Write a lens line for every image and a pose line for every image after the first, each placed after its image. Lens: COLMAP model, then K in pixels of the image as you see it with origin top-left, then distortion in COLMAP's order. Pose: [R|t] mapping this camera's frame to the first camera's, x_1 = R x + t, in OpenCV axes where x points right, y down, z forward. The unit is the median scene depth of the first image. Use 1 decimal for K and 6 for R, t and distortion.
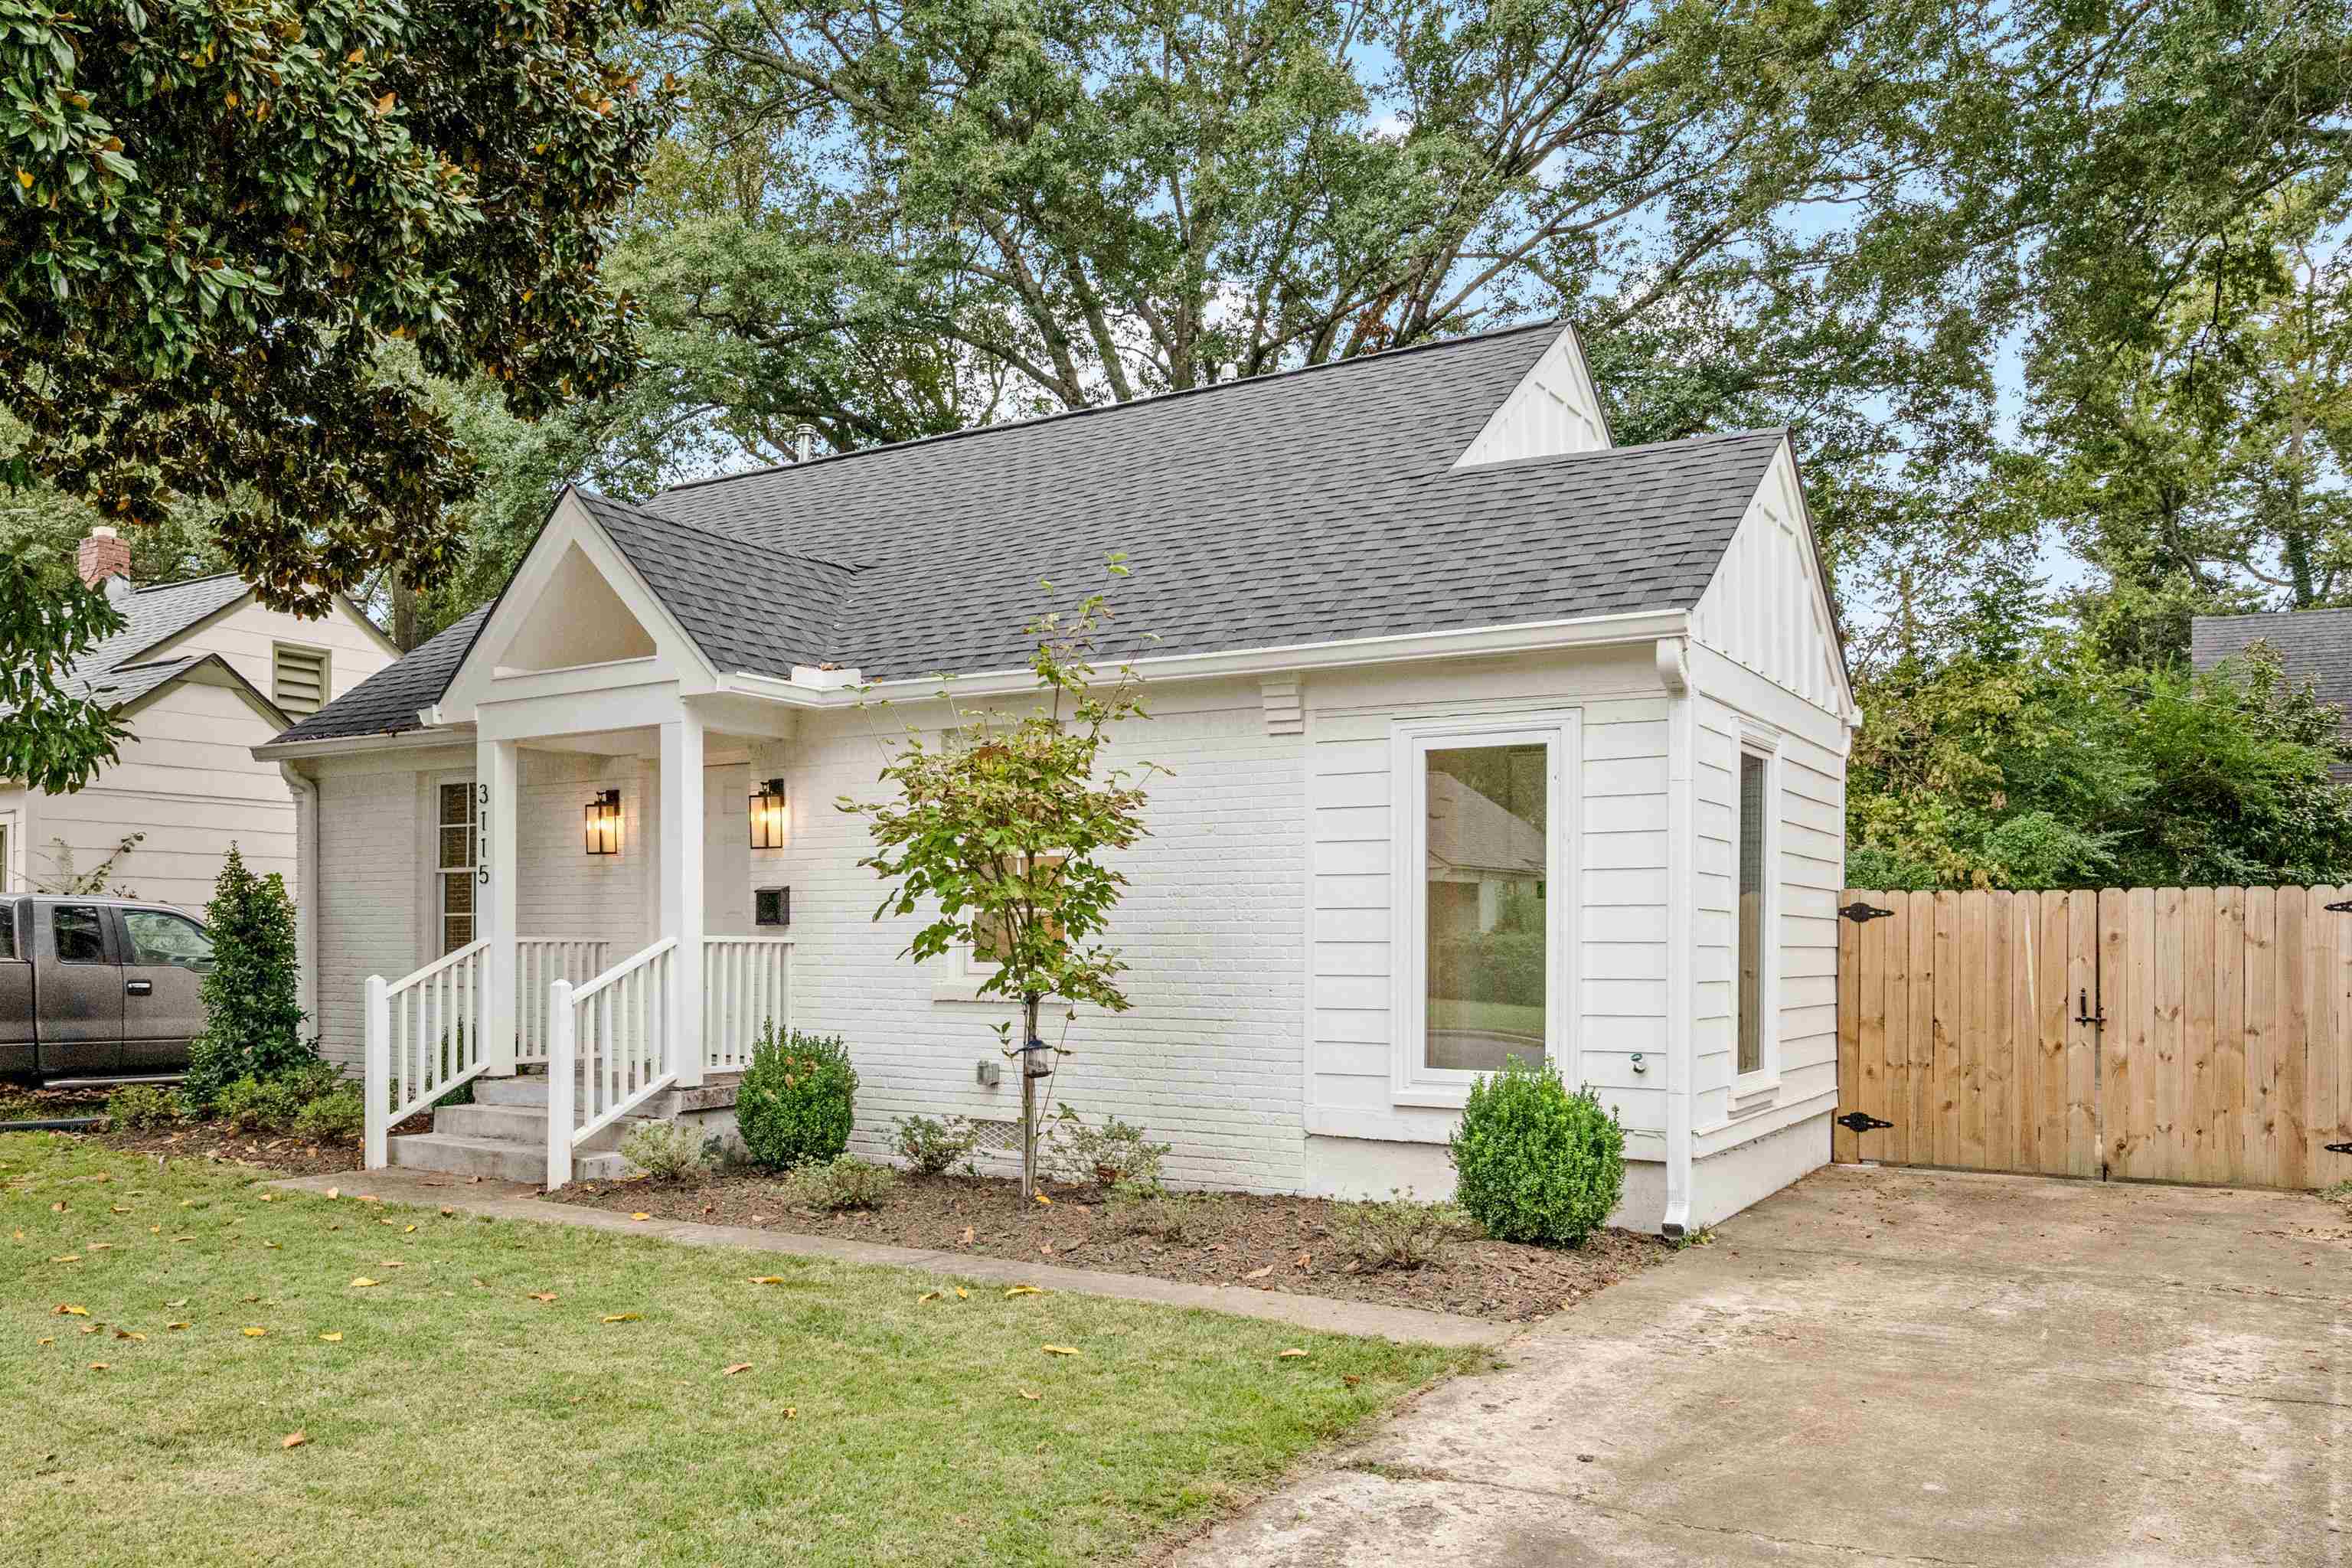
lens RADIAL K [[1765.3, 0, 1041.6], [0, 1765.3, 984.4], [0, 0, 1]] dist [-0.002644, -0.002150]
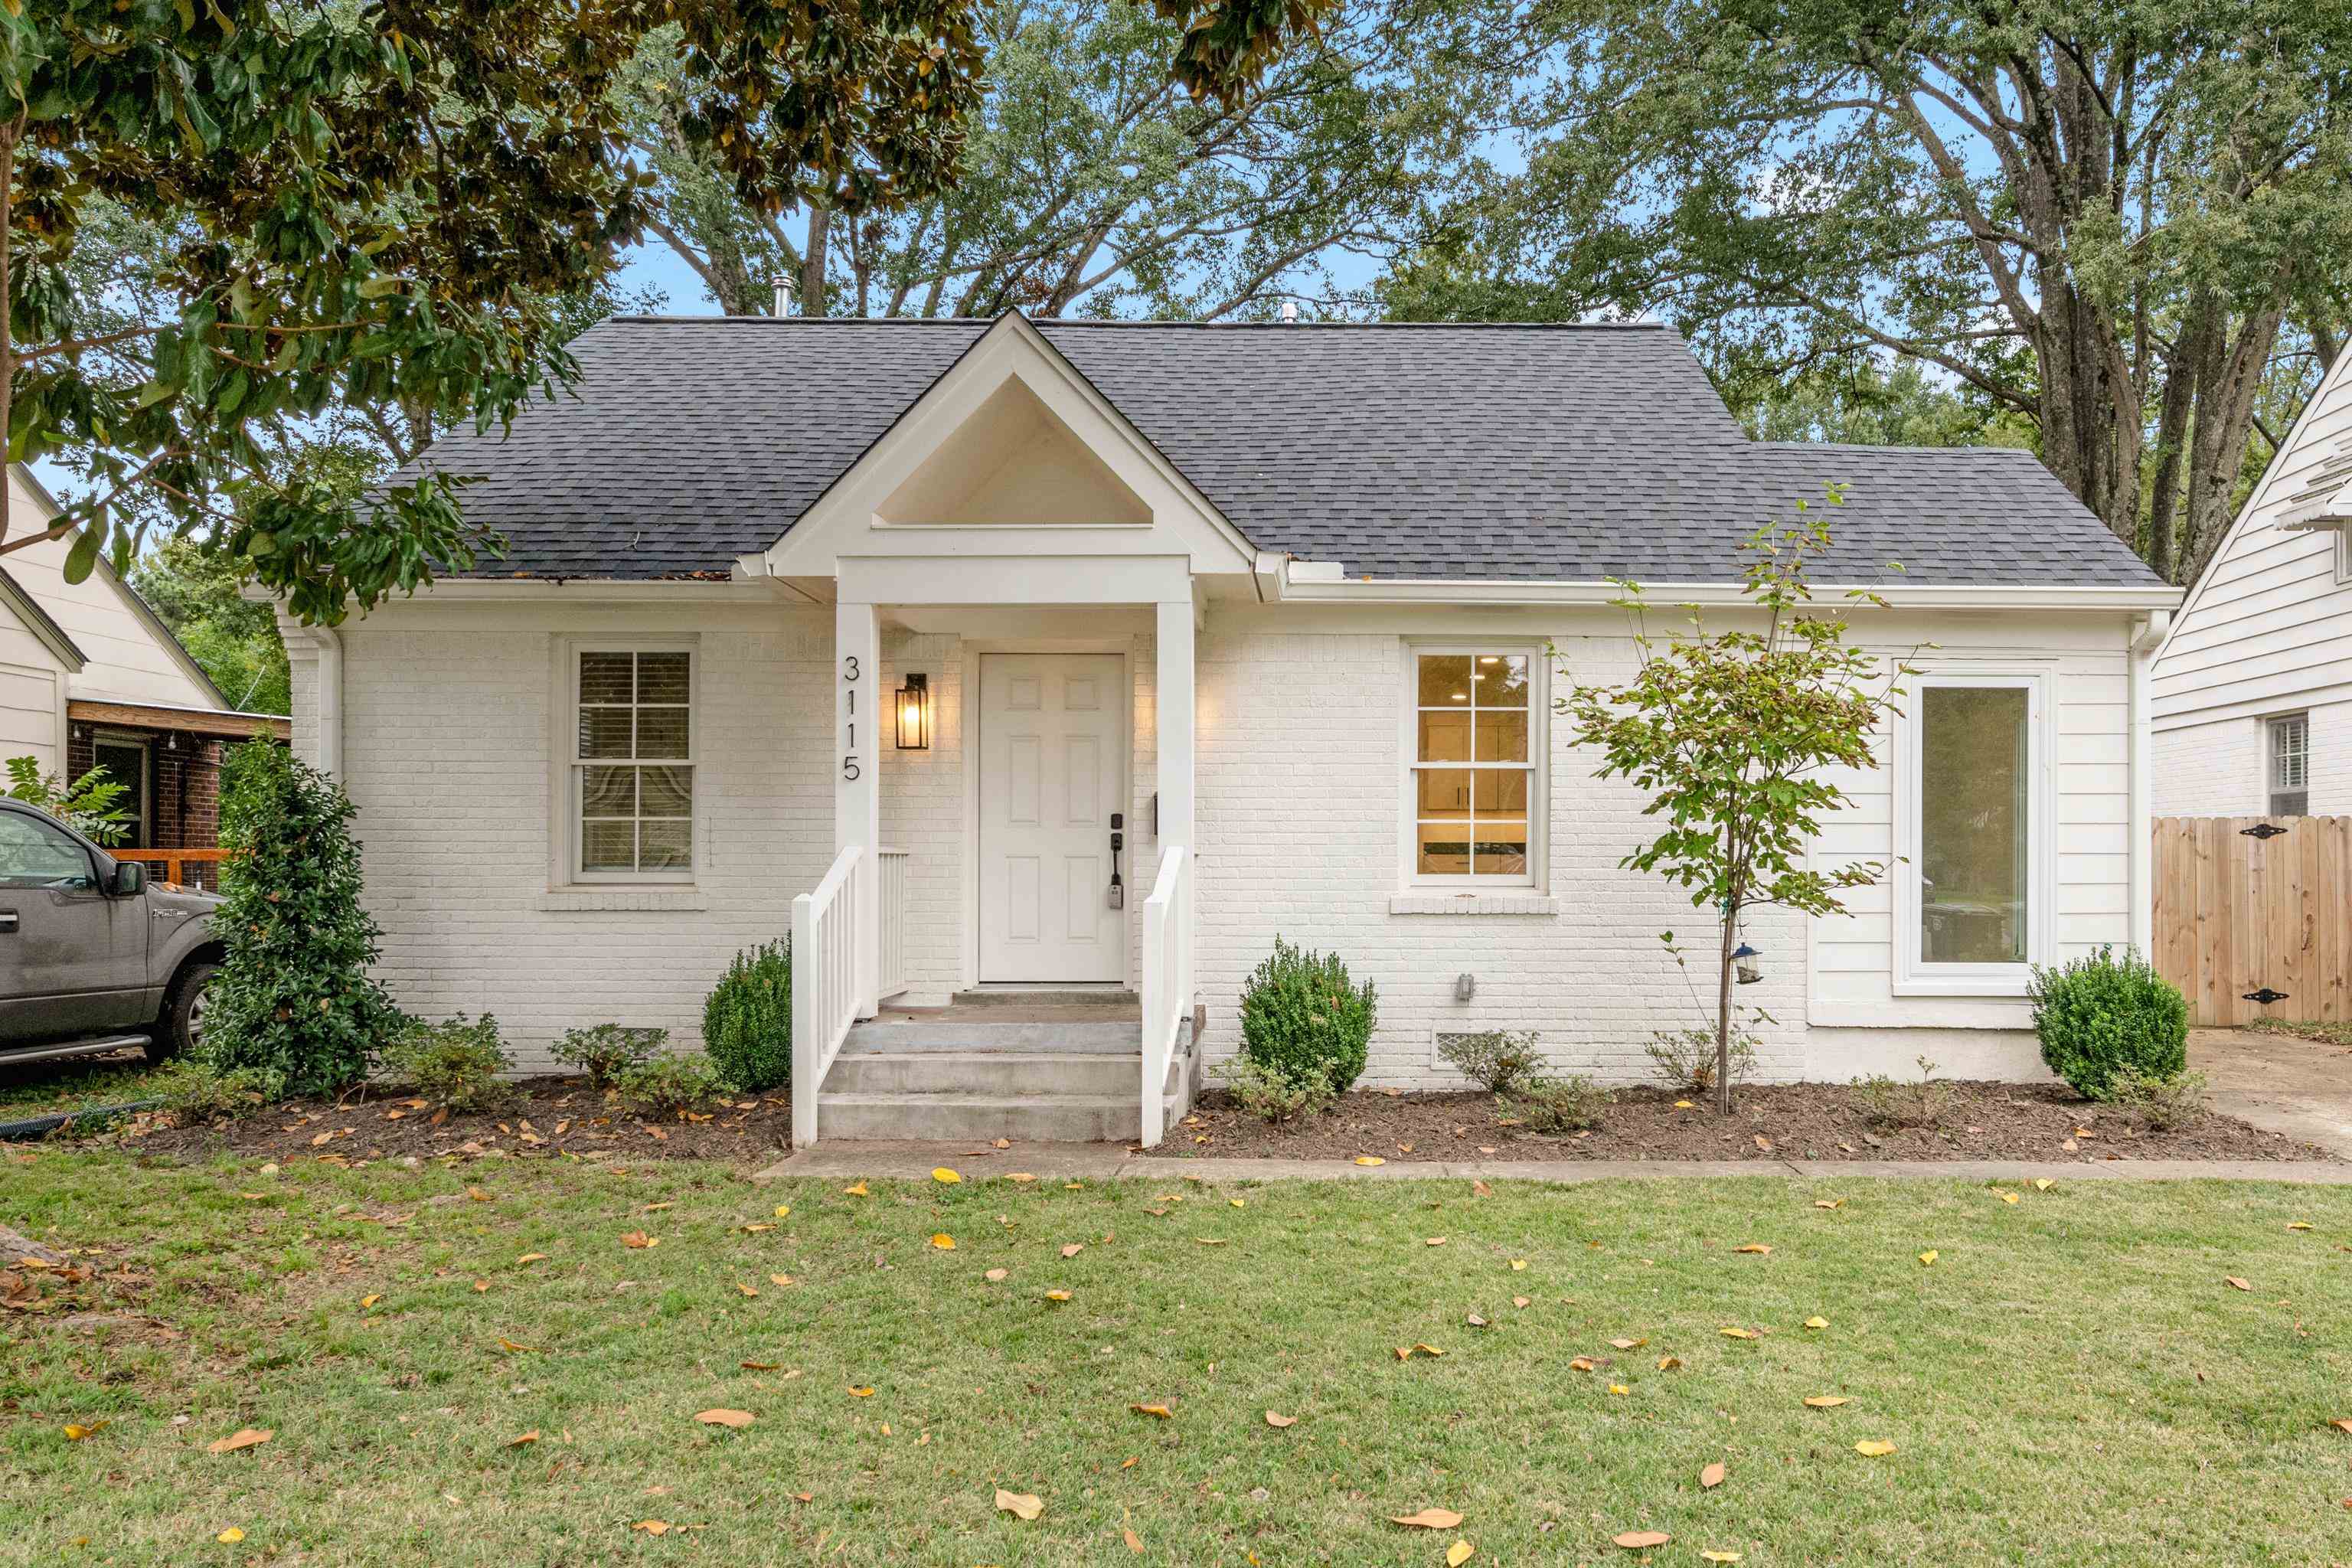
lens RADIAL K [[1593.5, 0, 1333.6], [0, 1593.5, 892.7], [0, 0, 1]] dist [0.000280, 0.002214]
pose [[0.833561, -0.010362, 0.552331, -0.601021], [0.013387, 0.999909, -0.001446, -0.001746], [-0.552266, 0.008599, 0.833624, 0.303789]]
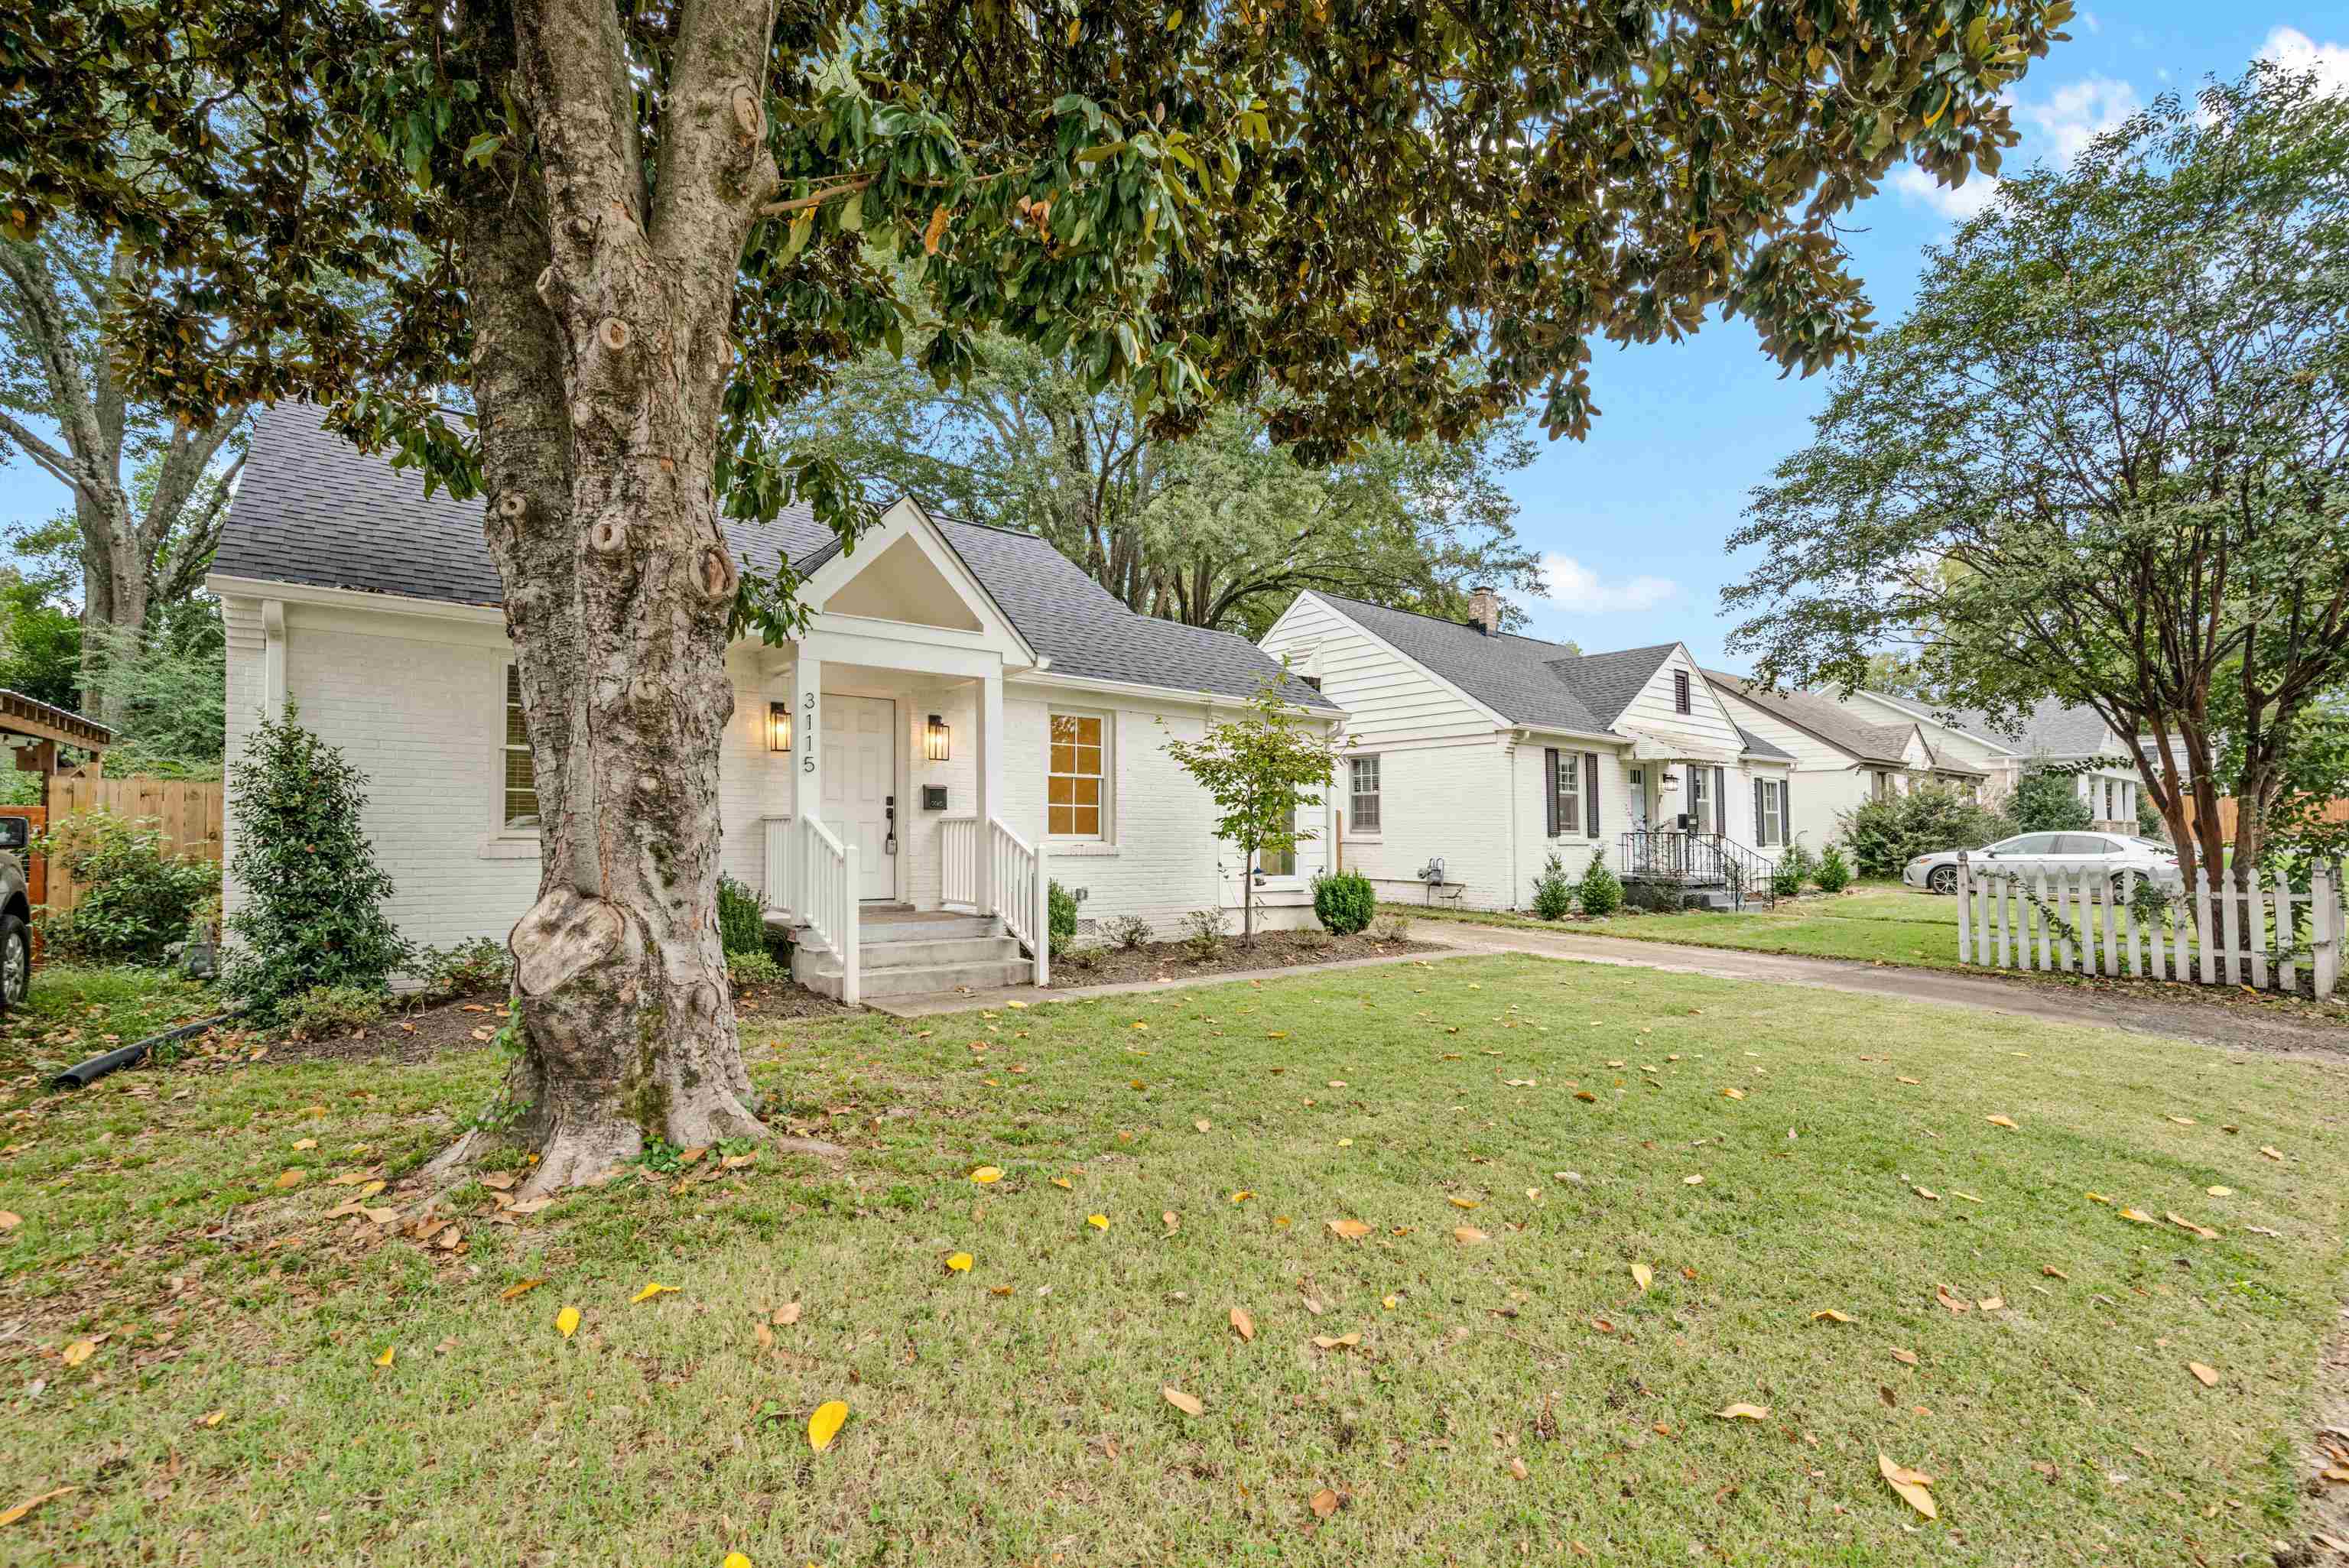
lens RADIAL K [[1022.1, 0, 1182.9], [0, 1022.1, 826.1], [0, 0, 1]] dist [-0.002084, -0.000388]
pose [[0.312938, 0.005064, 0.949760, -1.037627], [0.014954, 0.999836, -0.010259, -0.008004], [-0.949656, 0.017413, 0.312810, 0.580730]]
